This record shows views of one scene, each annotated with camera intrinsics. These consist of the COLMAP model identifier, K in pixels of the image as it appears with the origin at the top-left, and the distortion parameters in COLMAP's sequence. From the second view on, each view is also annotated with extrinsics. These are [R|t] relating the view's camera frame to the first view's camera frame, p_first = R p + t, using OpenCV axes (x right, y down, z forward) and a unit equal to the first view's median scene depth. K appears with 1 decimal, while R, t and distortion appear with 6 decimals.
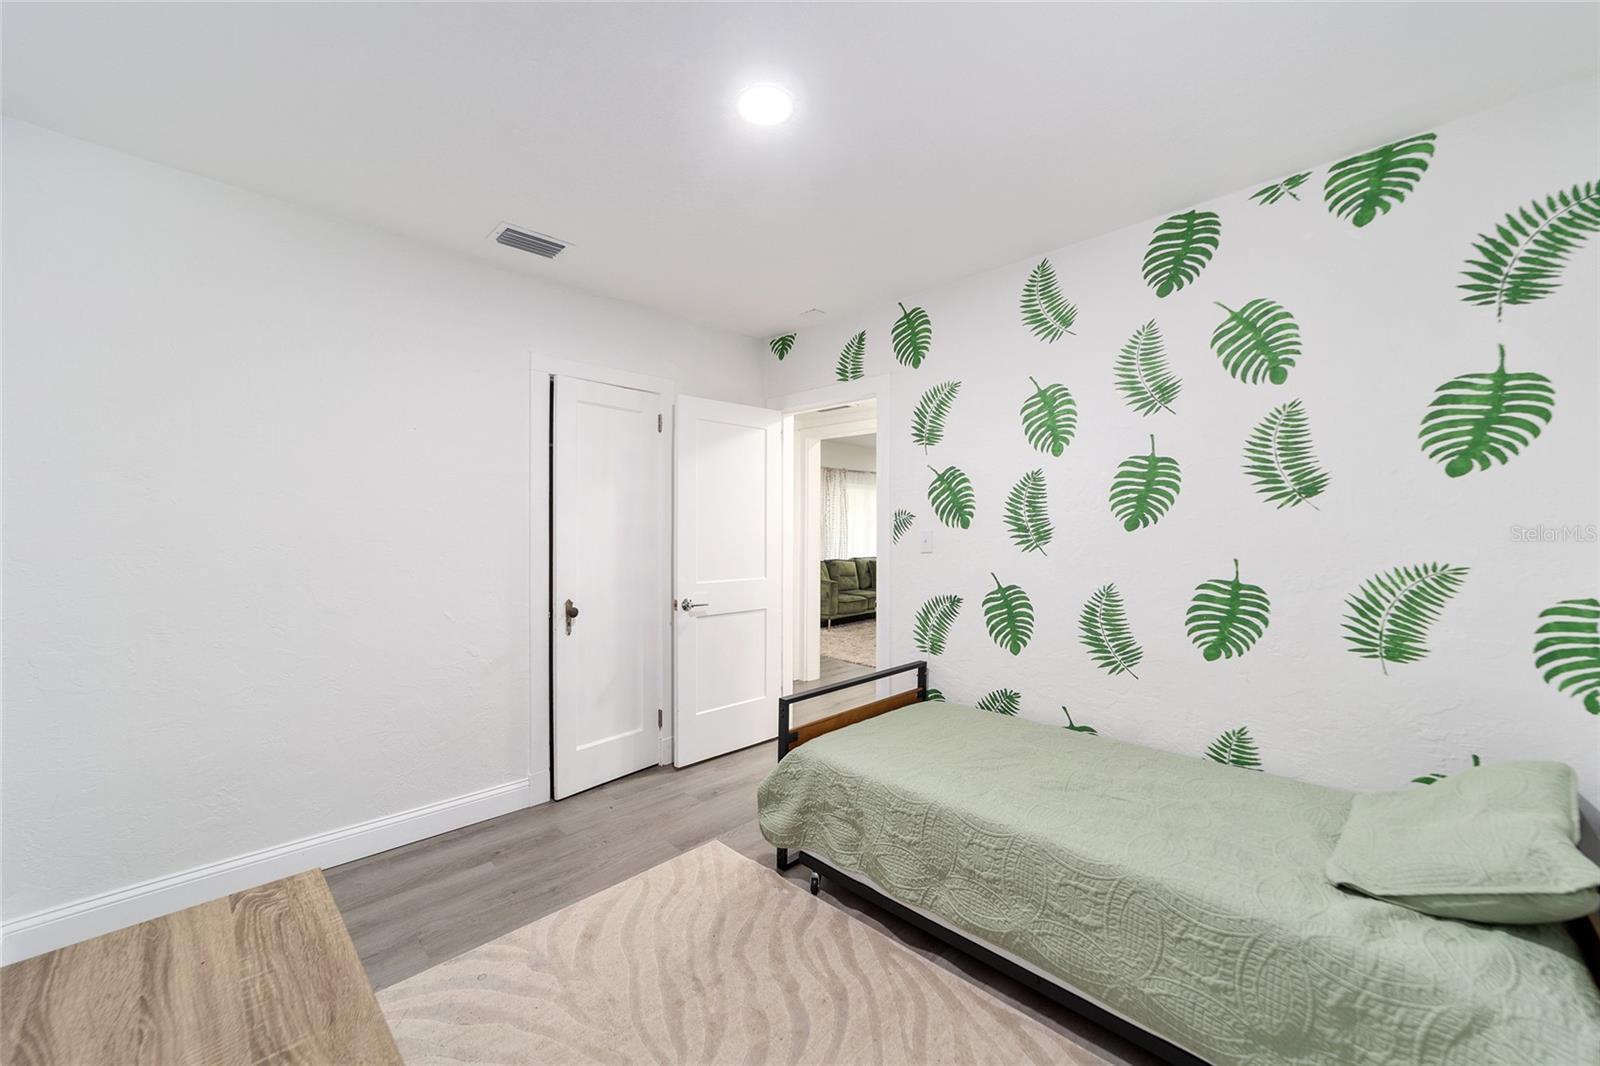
lens RADIAL K [[611.8, 0, 779.4], [0, 611.8, 529.1], [0, 0, 1]] dist [-0.018787, 0.009078]
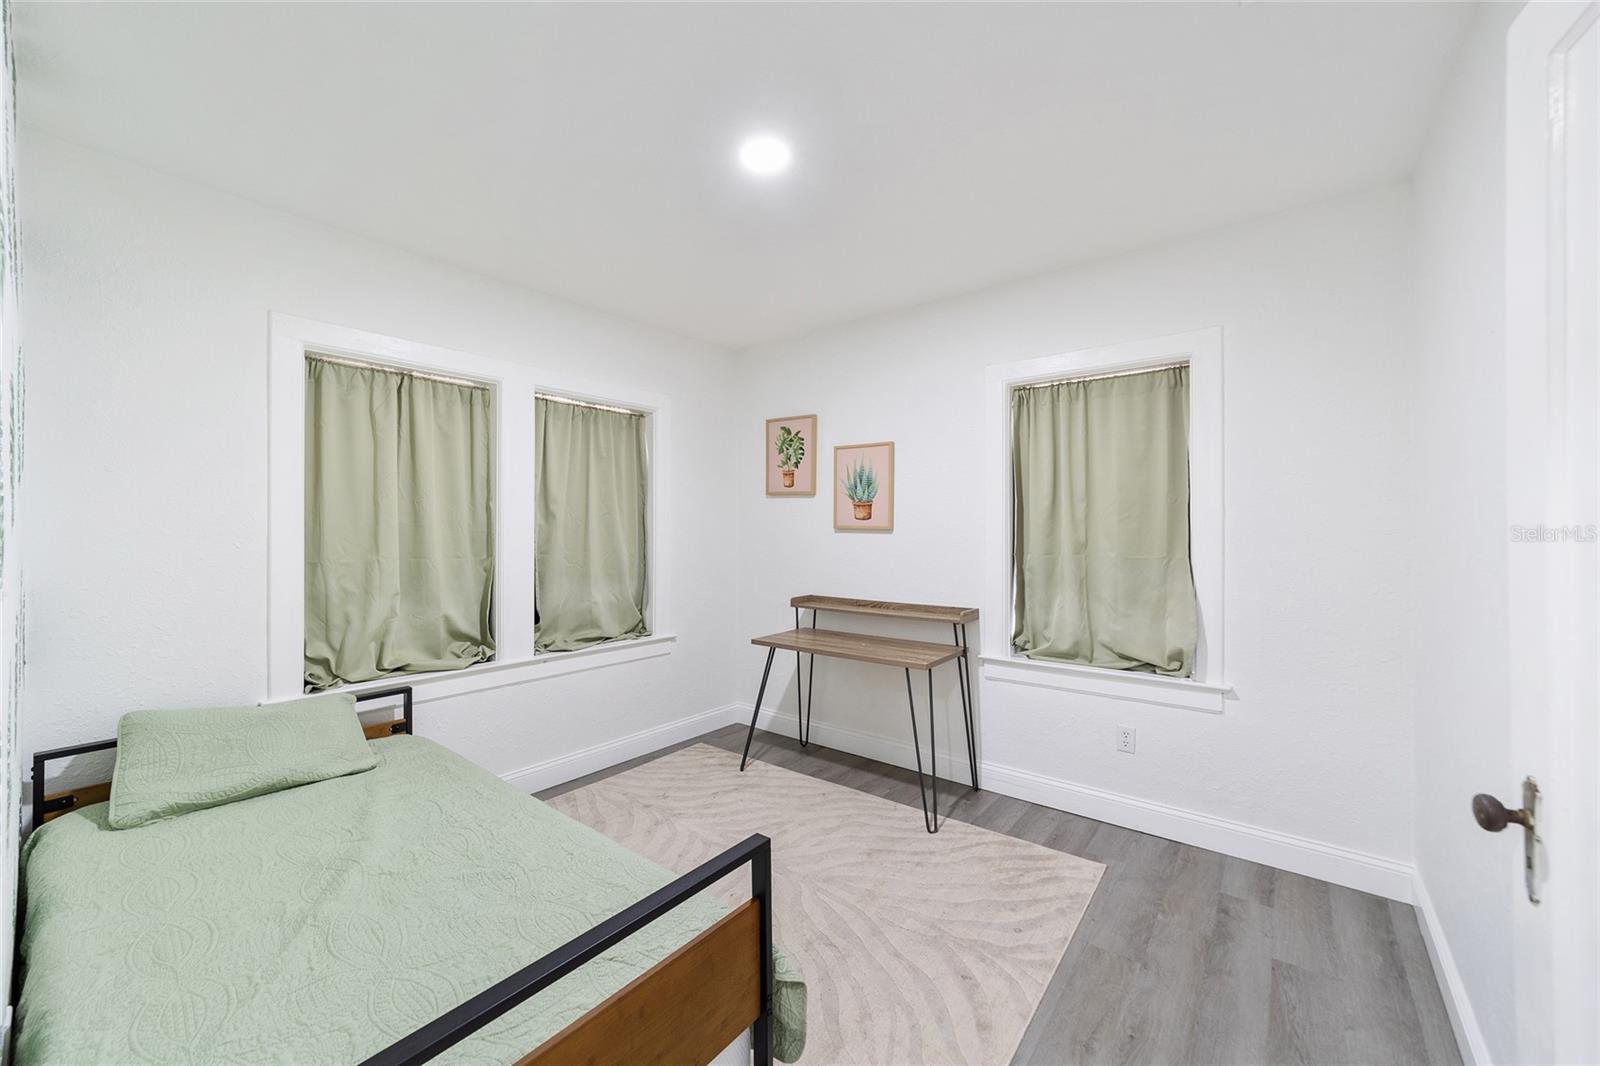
lens RADIAL K [[611.8, 0, 779.4], [0, 611.8, 529.1], [0, 0, 1]] dist [-0.018787, 0.009078]
pose [[-0.993681, 0.000415, -0.112239, 0.067297], [0.000201, 0.999998, 0.001916, -0.010426], [0.112239, 0.001881, -0.993679, 1.822118]]
